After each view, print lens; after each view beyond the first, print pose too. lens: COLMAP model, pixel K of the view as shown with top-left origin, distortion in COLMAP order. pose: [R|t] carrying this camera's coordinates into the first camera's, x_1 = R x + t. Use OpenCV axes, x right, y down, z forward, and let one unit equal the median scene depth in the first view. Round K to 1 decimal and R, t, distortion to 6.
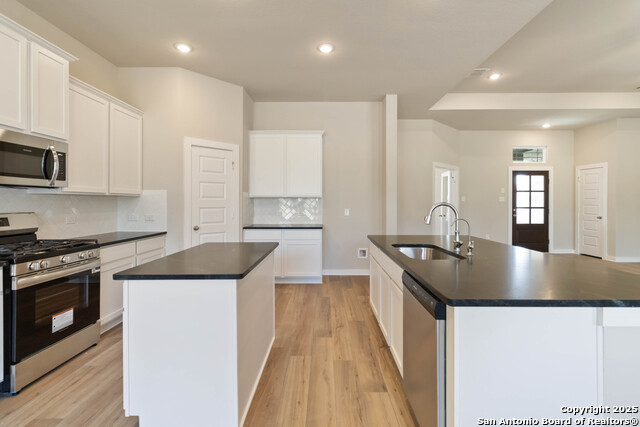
lens RADIAL K [[301.7, 0, 323.6], [0, 301.7, 202.4], [0, 0, 1]] dist [0.000974, 0.001017]
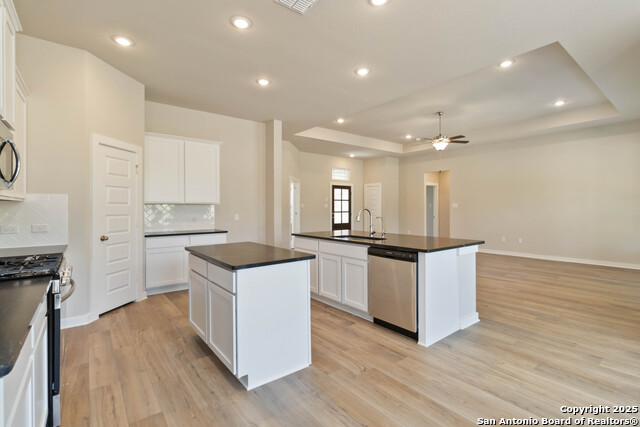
lens RADIAL K [[301.7, 0, 325.0], [0, 301.7, 207.8], [0, 0, 1]] dist [0.000974, 0.001017]
pose [[0.780073, -0.002161, 0.625685, -0.413063], [0.004623, 0.999987, -0.002310, 0.001239], [-0.625672, 0.004695, 0.780072, -0.075812]]
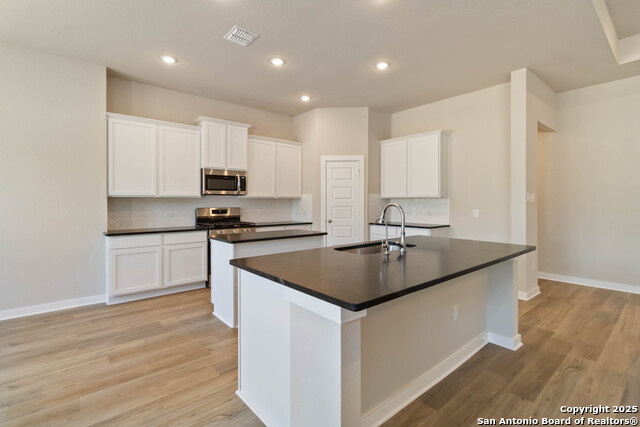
lens RADIAL K [[301.7, 0, 324.6], [0, 301.7, 203.3], [0, 0, 1]] dist [0.000974, 0.001017]
pose [[0.653792, 0.003250, -0.756667, 0.528926], [-0.000092, 0.999991, 0.004215, -0.001633], [0.756674, -0.002686, 0.653787, 0.075592]]
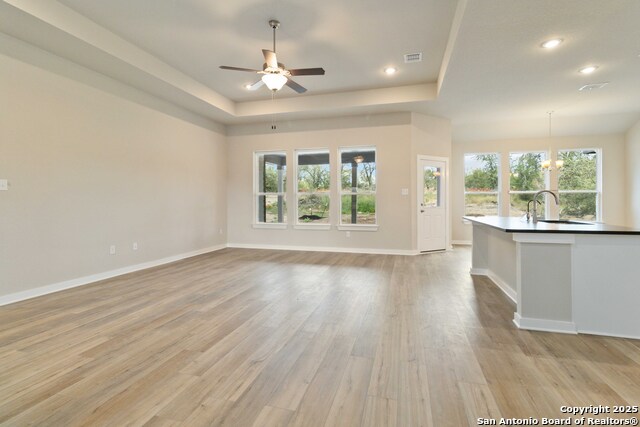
lens RADIAL K [[301.7, 0, 322.1], [0, 301.7, 202.8], [0, 0, 1]] dist [0.000974, 0.001017]
pose [[-0.963135, 0.002591, 0.269008, 0.547654], [0.004119, 0.999978, 0.005115, 0.026045], [-0.268989, 0.006034, -0.963124, 1.408309]]
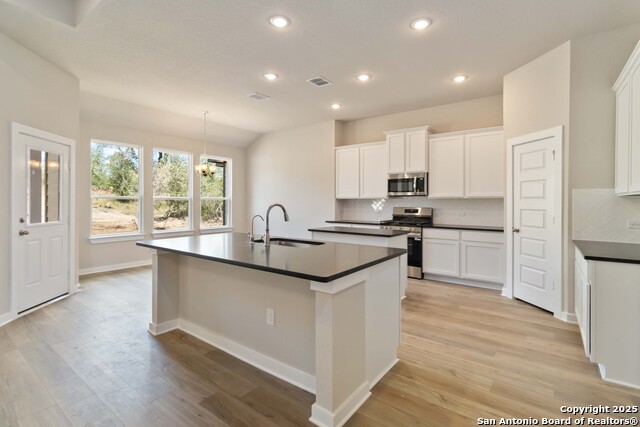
lens RADIAL K [[301.7, 0, 324.1], [0, 301.7, 203.0], [0, 0, 1]] dist [0.000974, 0.001017]
pose [[-0.594202, 0.002137, -0.804313, 0.633746], [-0.002506, 0.999987, 0.004509, -0.003981], [0.804312, 0.004695, -0.594189, 0.949136]]
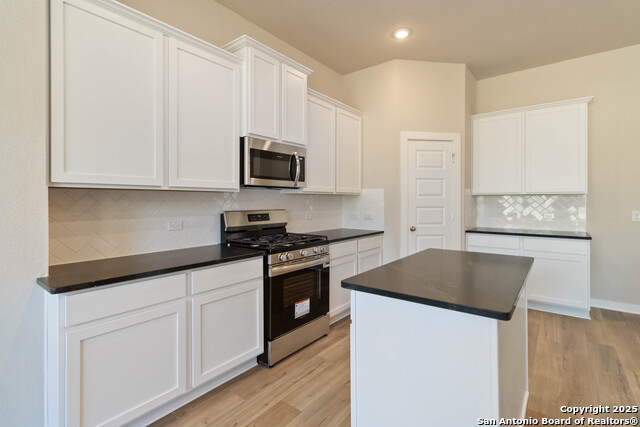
lens RADIAL K [[301.7, 0, 322.9], [0, 301.7, 199.9], [0, 0, 1]] dist [0.000974, 0.001017]
pose [[0.791527, -0.003098, -0.611126, -0.066646], [0.000690, 0.999991, -0.004176, 0.000262], [0.611133, 0.002884, 0.791523, 0.089184]]
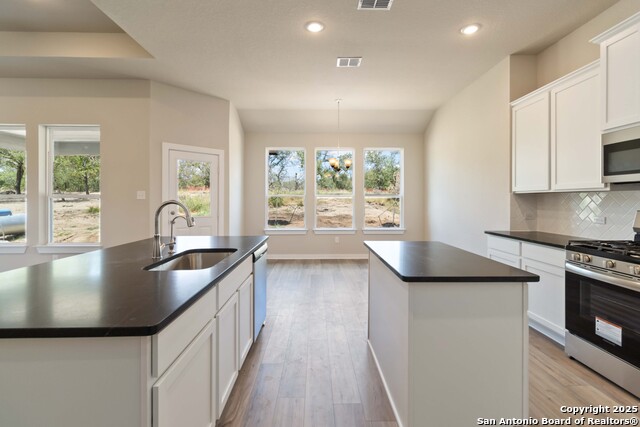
lens RADIAL K [[301.7, 0, 322.6], [0, 301.7, 201.5], [0, 0, 1]] dist [0.000974, 0.001017]
pose [[-0.999626, 0.002072, -0.027279, 0.004286], [0.001881, 0.999974, 0.007019, -0.001743], [0.027293, 0.006965, -0.999603, 0.943014]]
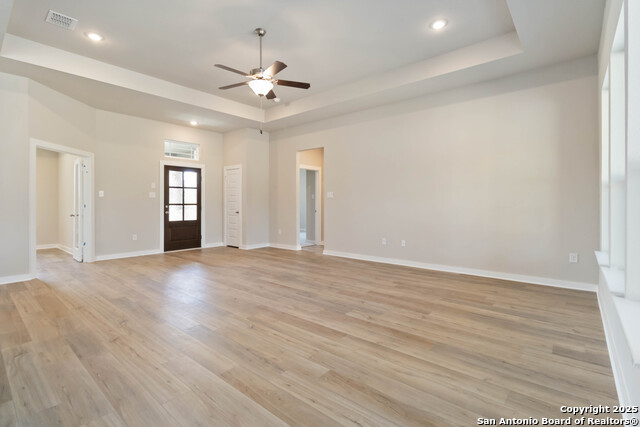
lens RADIAL K [[301.7, 0, 323.2], [0, 301.7, 204.7], [0, 0, 1]] dist [0.000974, 0.001017]
pose [[0.644331, -0.003393, 0.764739, 0.364165], [0.002866, 0.999994, 0.002022, 0.029567], [-0.764741, 0.000889, 0.644337, 0.020891]]
